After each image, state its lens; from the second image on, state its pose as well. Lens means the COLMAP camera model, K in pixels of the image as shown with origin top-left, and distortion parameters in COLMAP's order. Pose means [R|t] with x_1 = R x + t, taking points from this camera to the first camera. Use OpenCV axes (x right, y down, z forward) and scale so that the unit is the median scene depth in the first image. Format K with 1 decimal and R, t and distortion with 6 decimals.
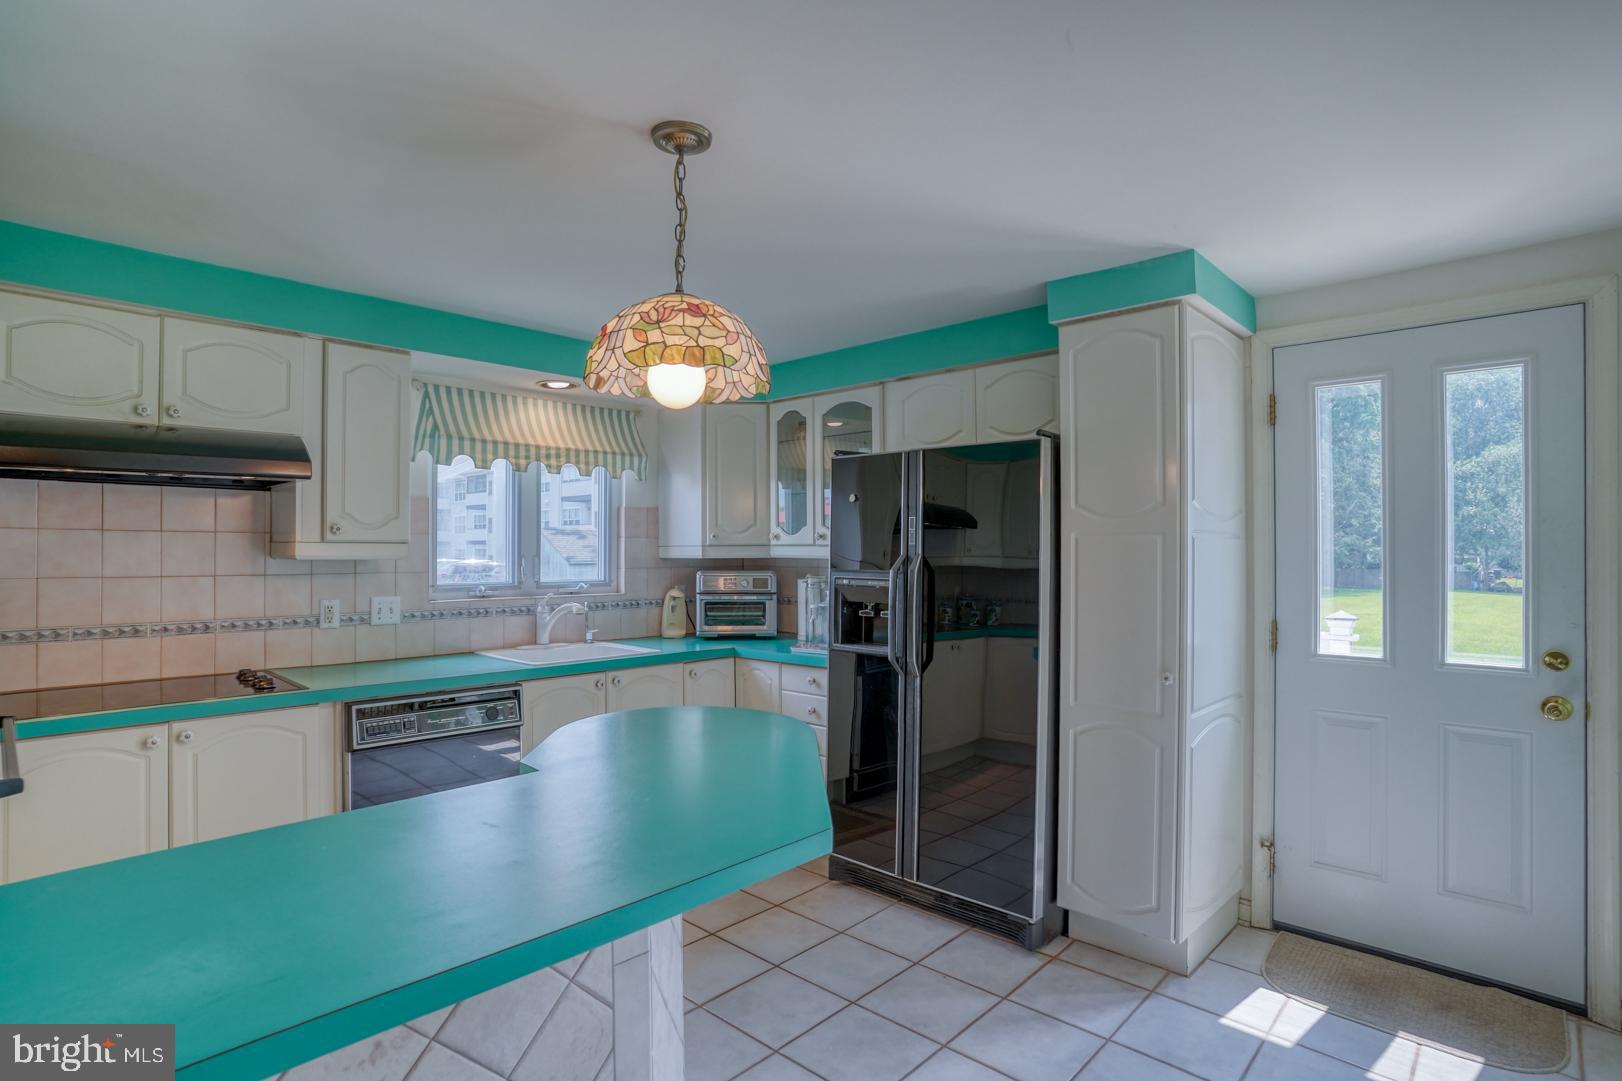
lens RADIAL K [[804.4, 0, 789.5], [0, 804.4, 554.2], [0, 0, 1]] dist [-0.067272, 0.024220]
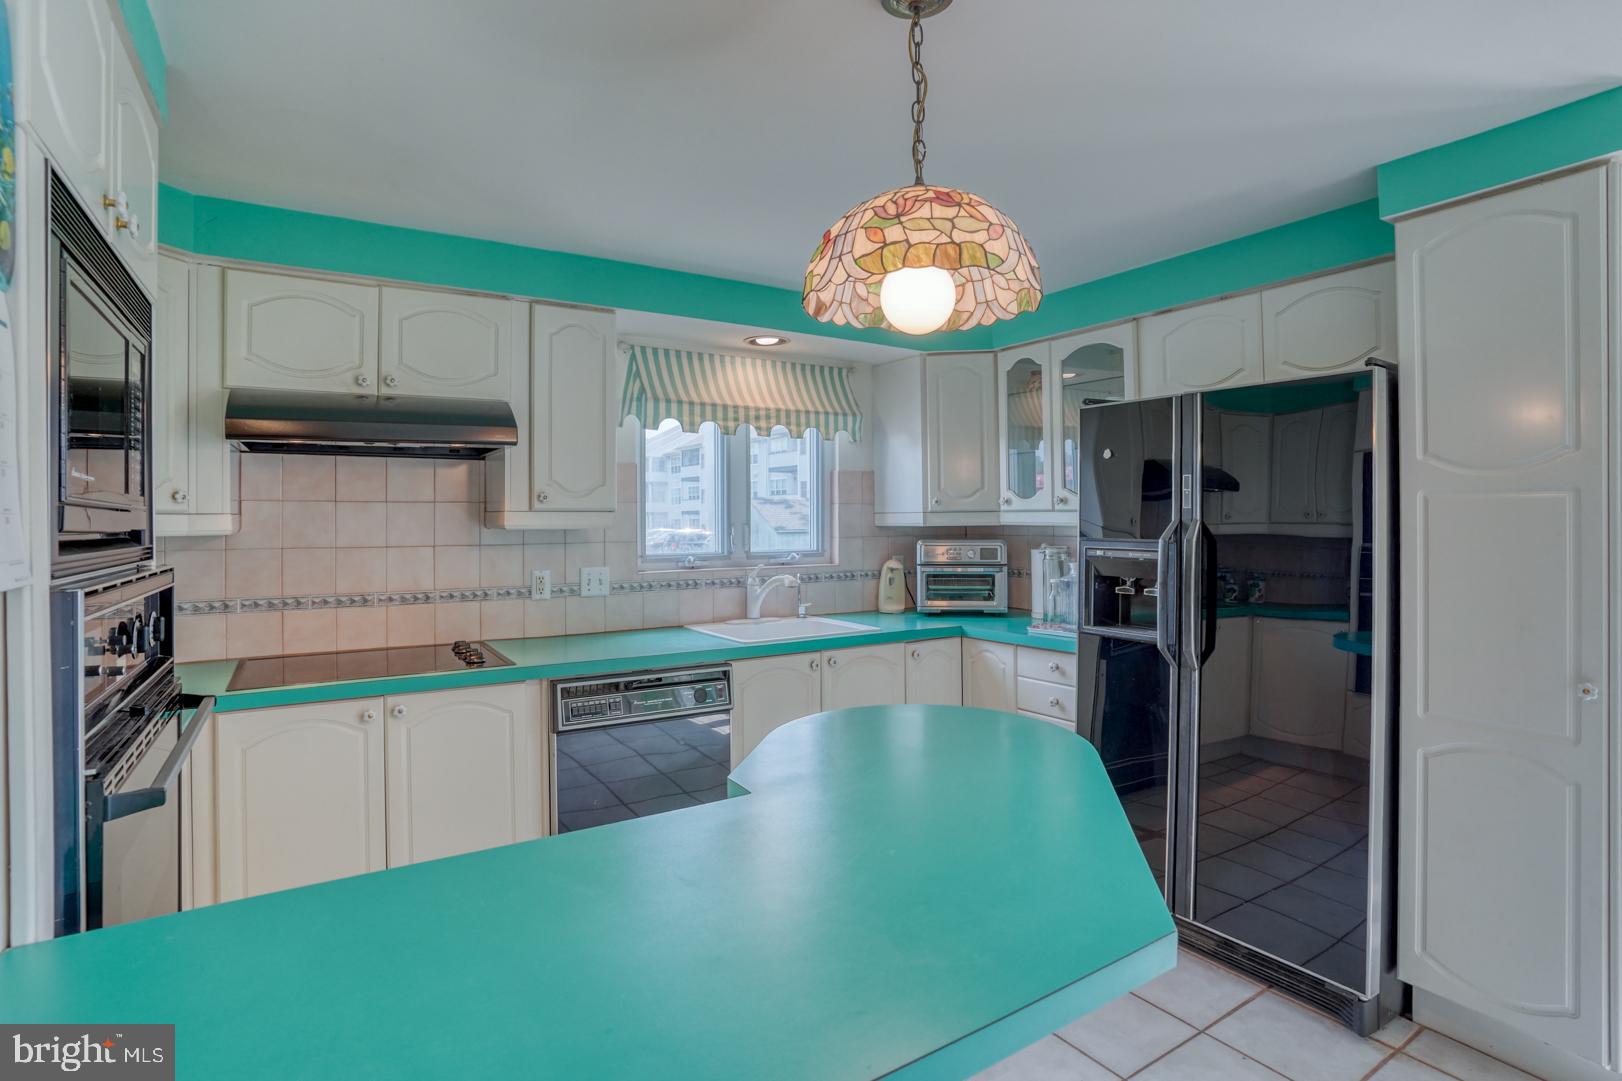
lens RADIAL K [[804.4, 0, 806.2], [0, 804.4, 536.2], [0, 0, 1]] dist [-0.067272, 0.024220]
pose [[0.973164, -0.001514, -0.230107, -0.040525], [0.005557, 0.999841, 0.016921, 0.000629], [0.230045, -0.017746, 0.973018, 0.127176]]
